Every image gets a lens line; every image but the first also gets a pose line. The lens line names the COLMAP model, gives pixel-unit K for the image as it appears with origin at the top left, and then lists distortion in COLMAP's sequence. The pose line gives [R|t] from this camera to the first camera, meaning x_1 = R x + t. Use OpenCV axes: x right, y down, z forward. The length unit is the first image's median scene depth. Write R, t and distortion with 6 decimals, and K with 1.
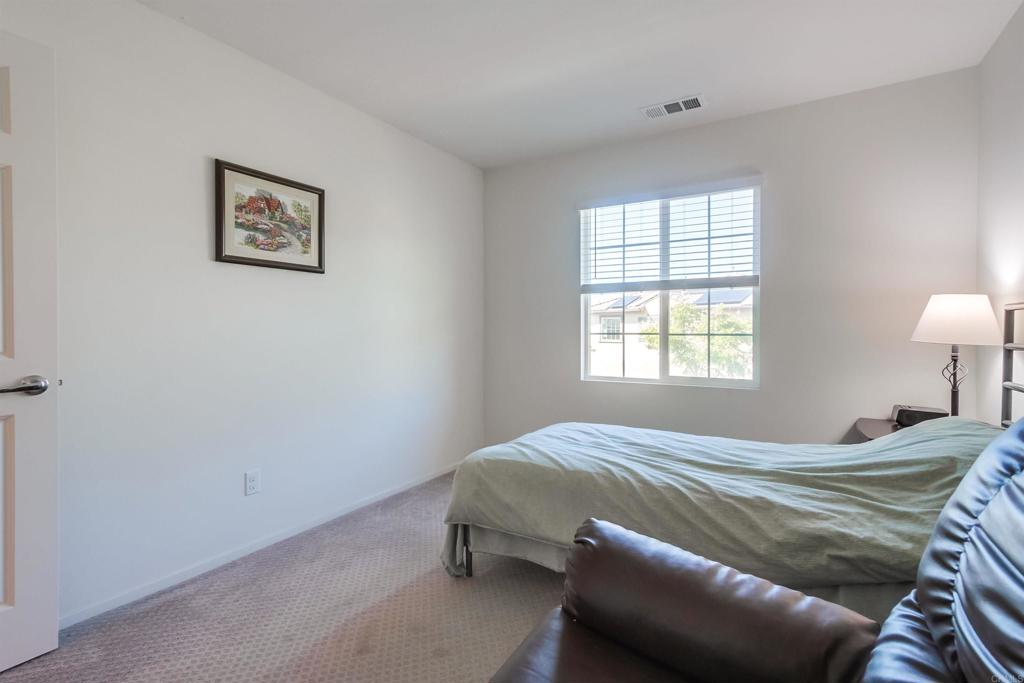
lens RADIAL K [[478.3, 0, 514.8], [0, 478.3, 331.8], [0, 0, 1]] dist [0.003899, 0.000394]
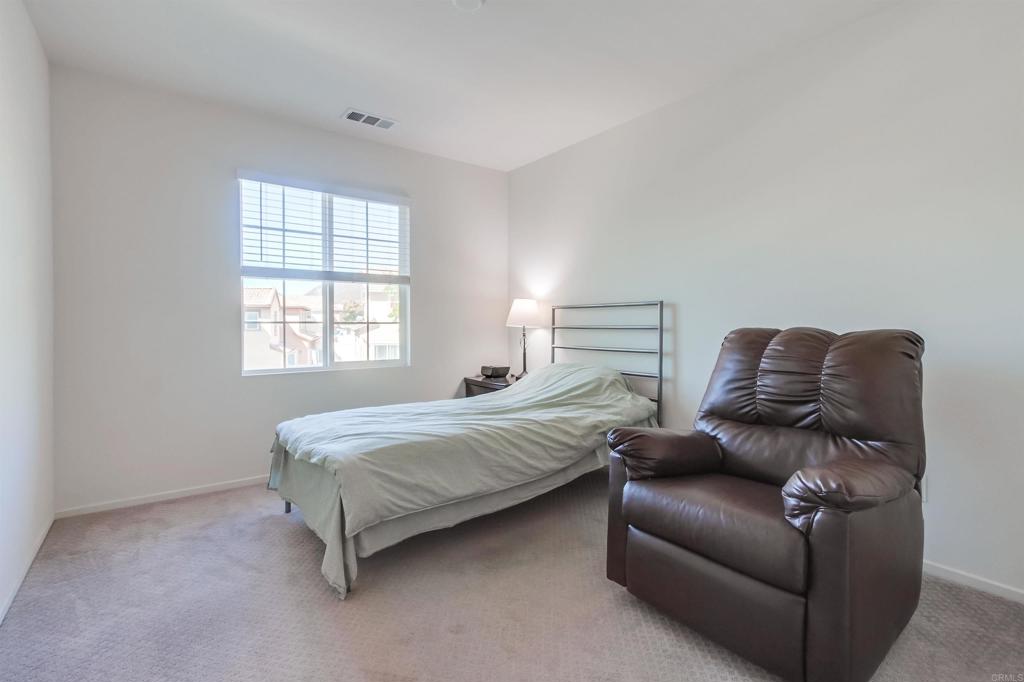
lens RADIAL K [[465.7, 0, 510.7], [0, 465.7, 327.0], [0, 0, 1]] dist [0.001272, -0.000038]
pose [[0.377017, -0.012509, 0.926122, -0.490699], [0.002630, 0.999919, 0.012435, 0.003340], [-0.926203, -0.002252, 0.377020, 0.244961]]
